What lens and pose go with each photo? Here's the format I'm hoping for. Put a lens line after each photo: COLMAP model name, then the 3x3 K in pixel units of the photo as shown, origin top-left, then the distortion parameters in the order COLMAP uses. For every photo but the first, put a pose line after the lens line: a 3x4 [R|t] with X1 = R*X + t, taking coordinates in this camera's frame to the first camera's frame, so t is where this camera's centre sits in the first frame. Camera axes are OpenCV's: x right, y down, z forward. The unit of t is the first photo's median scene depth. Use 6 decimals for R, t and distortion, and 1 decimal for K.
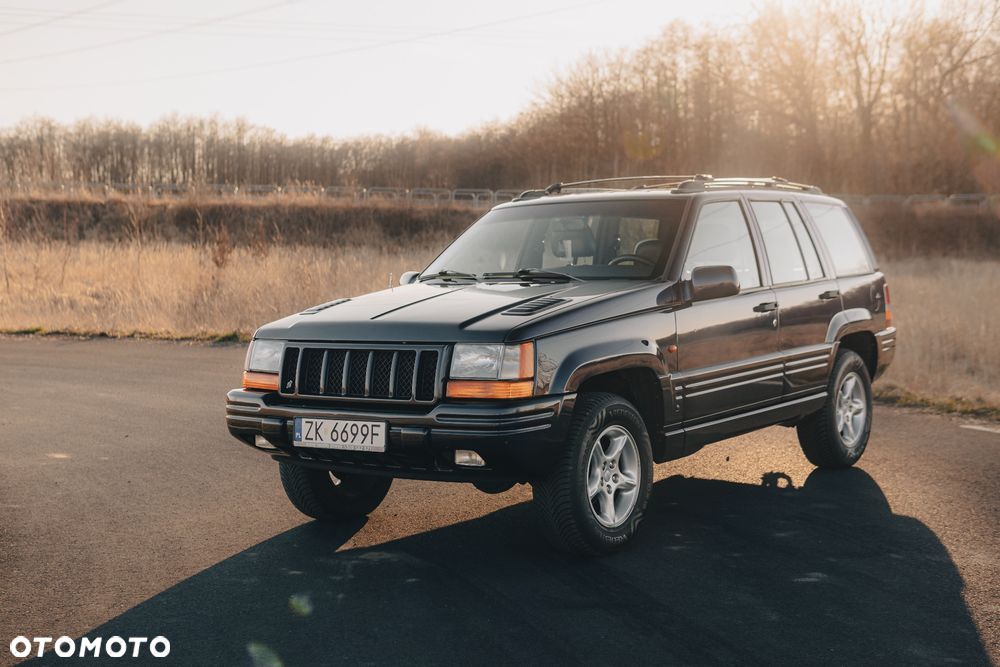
lens RADIAL K [[1465.8, 0, 470.9], [0, 1465.8, 353.3], [0, 0, 1]] dist [0.024552, 0.000000]
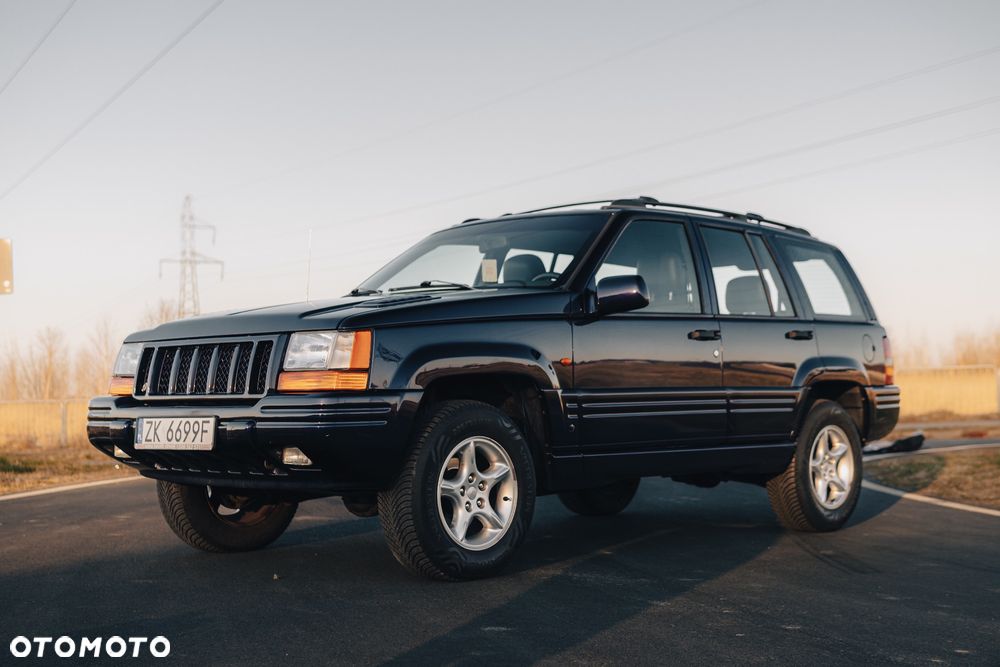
lens RADIAL K [[1465.8, 0, 491.8], [0, 1465.8, 337.5], [0, 0, 1]] dist [0.024552, 0.000000]
pose [[0.993683, 0.019307, -0.110554, 0.210196], [-0.031444, 0.993532, -0.109116, 0.090340], [0.107732, 0.111903, 0.987862, 0.107912]]
